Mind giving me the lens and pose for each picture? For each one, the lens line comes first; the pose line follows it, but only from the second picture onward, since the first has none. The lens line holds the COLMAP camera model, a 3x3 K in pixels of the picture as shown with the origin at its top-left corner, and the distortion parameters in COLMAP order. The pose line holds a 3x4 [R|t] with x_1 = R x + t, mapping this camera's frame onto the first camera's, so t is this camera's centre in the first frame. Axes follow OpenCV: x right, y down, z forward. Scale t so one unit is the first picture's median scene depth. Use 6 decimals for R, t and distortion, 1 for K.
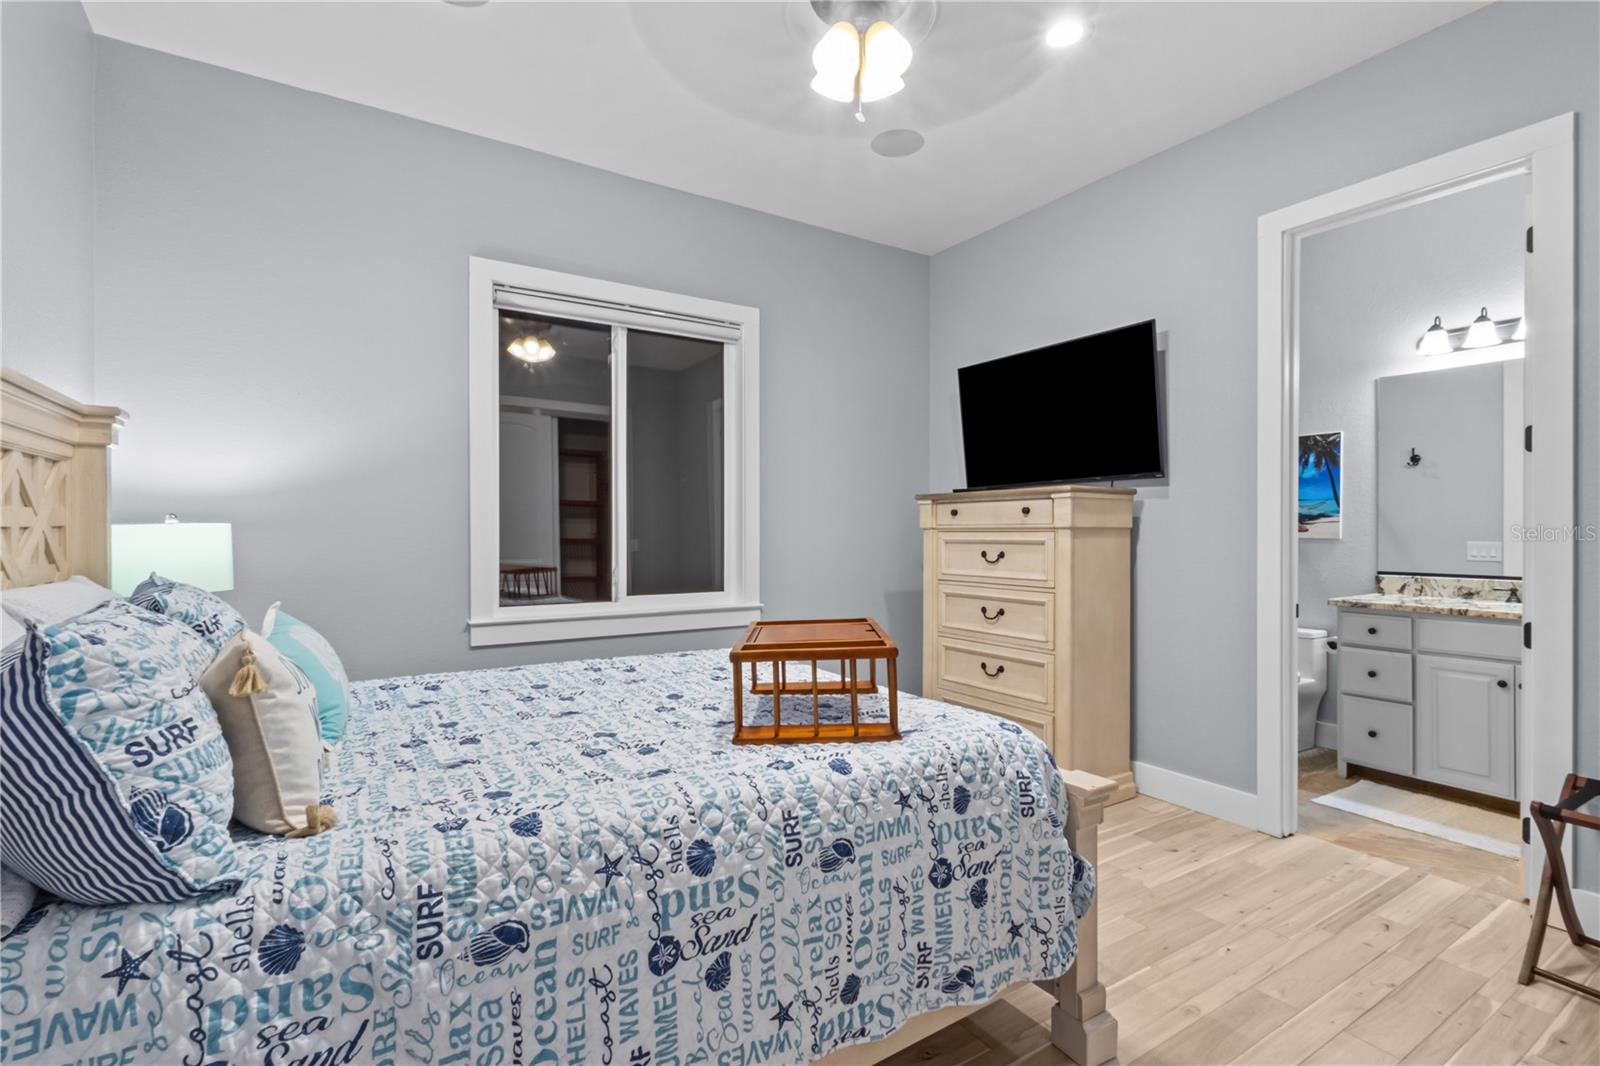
lens RADIAL K [[745.2, 0, 800.3], [0, 745.2, 537.0], [0, 0, 1]] dist [0.006164, -0.001921]
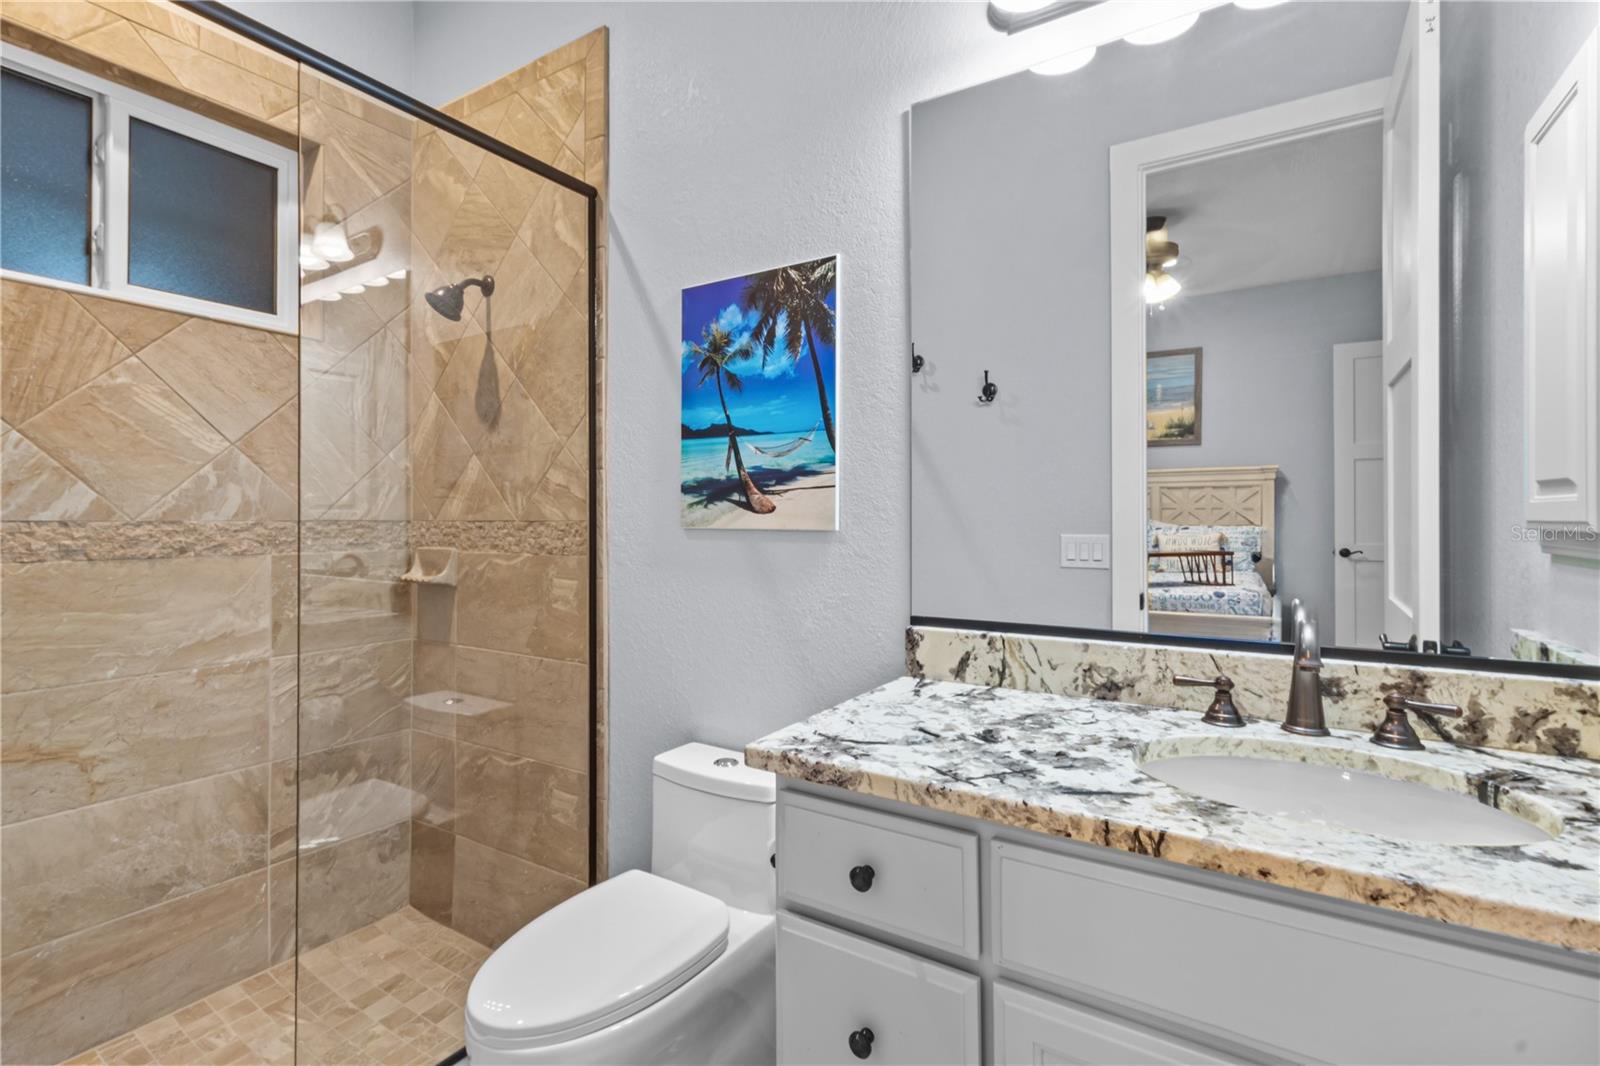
lens RADIAL K [[745.2, 0, 799.7], [0, 745.2, 525.3], [0, 0, 1]] dist [0.006164, -0.001921]
pose [[0.904785, 0.003303, 0.425855, 0.574456], [-0.001938, 0.999992, -0.003638, 0.000851], [-0.425864, 0.002466, 0.904784, 0.699103]]
